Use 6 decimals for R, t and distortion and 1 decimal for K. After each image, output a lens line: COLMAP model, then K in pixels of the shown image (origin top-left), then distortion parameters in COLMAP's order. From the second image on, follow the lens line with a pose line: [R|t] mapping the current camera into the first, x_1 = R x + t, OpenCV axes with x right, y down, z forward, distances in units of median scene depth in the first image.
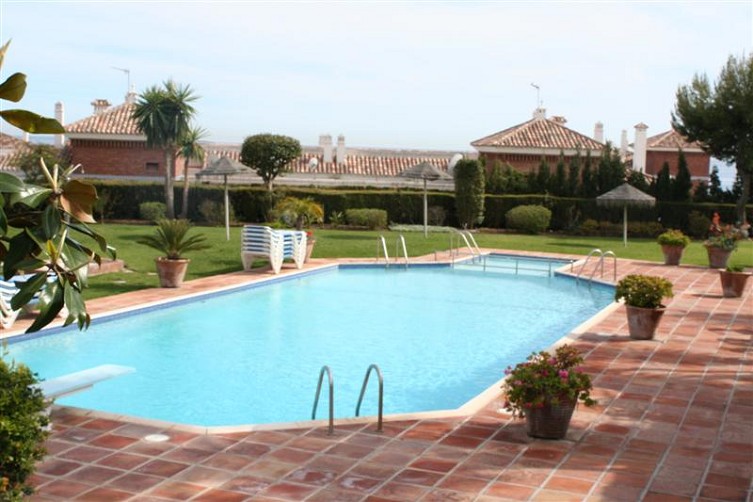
lens RADIAL K [[1089.8, 0, 374.0], [0, 1089.8, 249.1], [0, 0, 1]] dist [-0.036932, 0.000000]
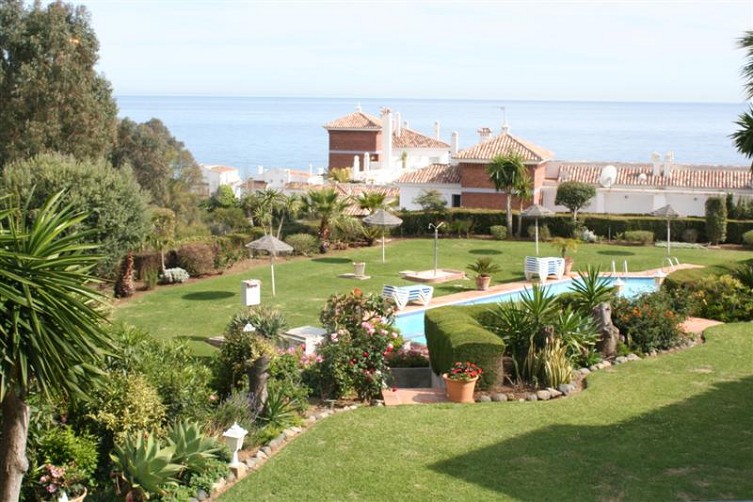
lens RADIAL K [[1089.8, 0, 373.1], [0, 1089.8, 253.7], [0, 0, 1]] dist [-0.036932, 0.000000]
pose [[0.930242, 0.030956, -0.365638, 0.201741], [-0.016532, 0.998959, 0.042516, -0.063799], [0.366573, -0.033506, 0.929786, -0.530283]]
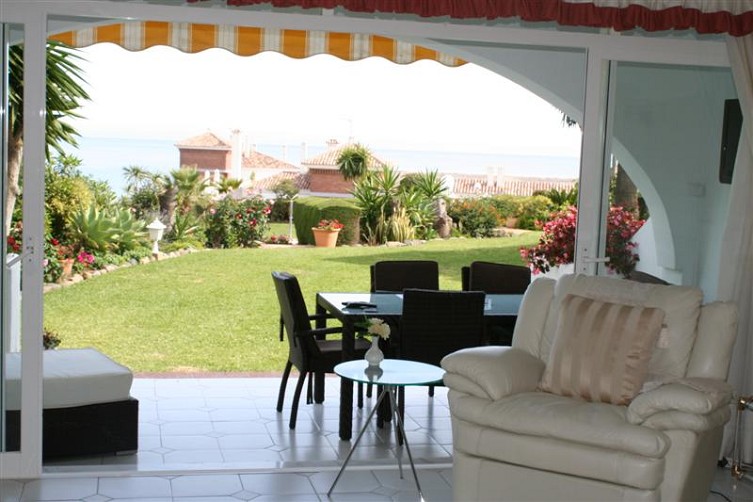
lens RADIAL K [[1089.8, 0, 371.2], [0, 1089.8, 249.4], [0, 0, 1]] dist [-0.036932, 0.000000]
pose [[0.972658, 0.028818, -0.230448, 0.225834], [-0.031255, 0.999487, -0.006933, 0.025127], [0.230130, 0.013946, 0.973060, -0.647348]]
